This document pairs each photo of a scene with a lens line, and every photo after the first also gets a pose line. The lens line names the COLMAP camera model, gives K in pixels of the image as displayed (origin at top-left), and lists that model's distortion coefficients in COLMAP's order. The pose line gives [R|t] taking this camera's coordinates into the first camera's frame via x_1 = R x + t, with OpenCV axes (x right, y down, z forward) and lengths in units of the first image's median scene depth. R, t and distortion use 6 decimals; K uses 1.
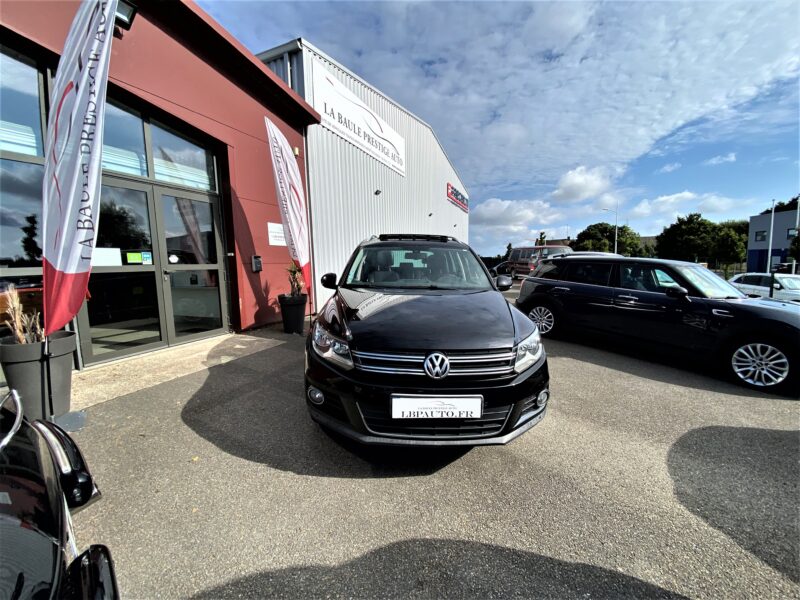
lens RADIAL K [[321.6, 0, 400.0], [0, 321.6, 300.0], [0, 0, 1]] dist [0.013888, -0.017287]
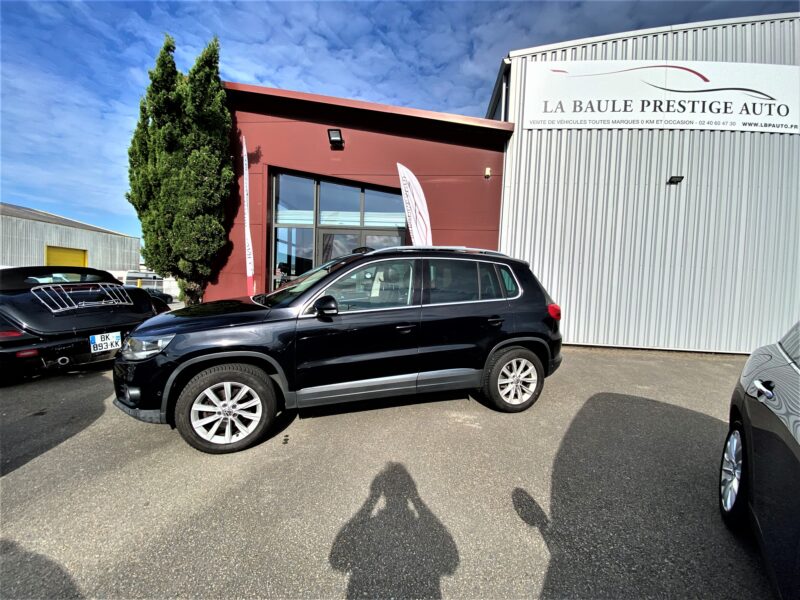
lens RADIAL K [[321.6, 0, 400.0], [0, 321.6, 300.0], [0, 0, 1]] dist [0.013888, -0.017287]
pose [[0.294997, 0.078742, -0.952248, 0.648999], [-0.155294, 0.987299, 0.033532, -0.070128], [0.942794, 0.137986, 0.303478, 0.562987]]
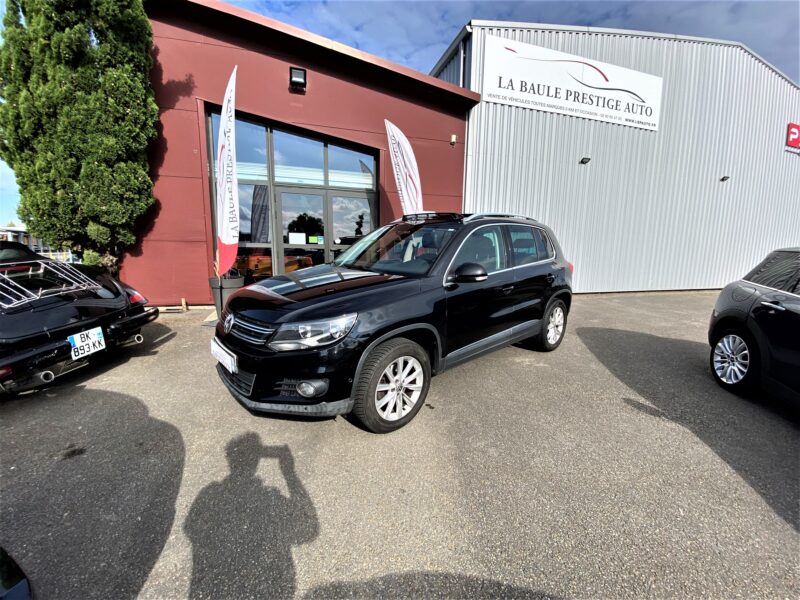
lens RADIAL K [[321.6, 0, 400.0], [0, 321.6, 300.0], [0, 0, 1]] dist [0.013888, -0.017287]
pose [[0.644491, 0.142483, -0.751219, 0.480212], [-0.112172, 0.989473, 0.091437, -0.022972], [0.756339, 0.025335, 0.653689, 0.226000]]
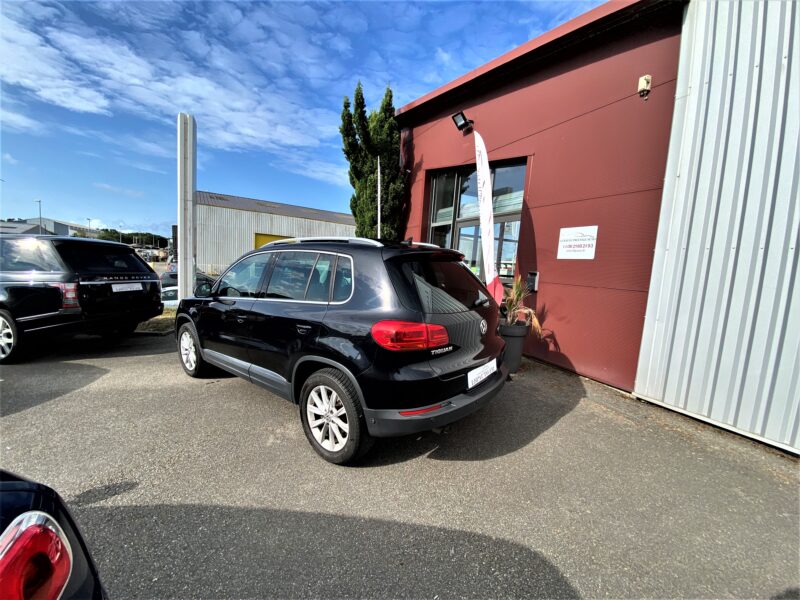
lens RADIAL K [[321.6, 0, 400.0], [0, 321.6, 300.0], [0, 0, 1]] dist [0.013888, -0.017287]
pose [[-0.648374, 0.068000, -0.758279, 0.416486], [-0.133396, 0.970448, 0.201088, -0.185811], [0.749545, 0.231532, -0.620142, 1.253208]]
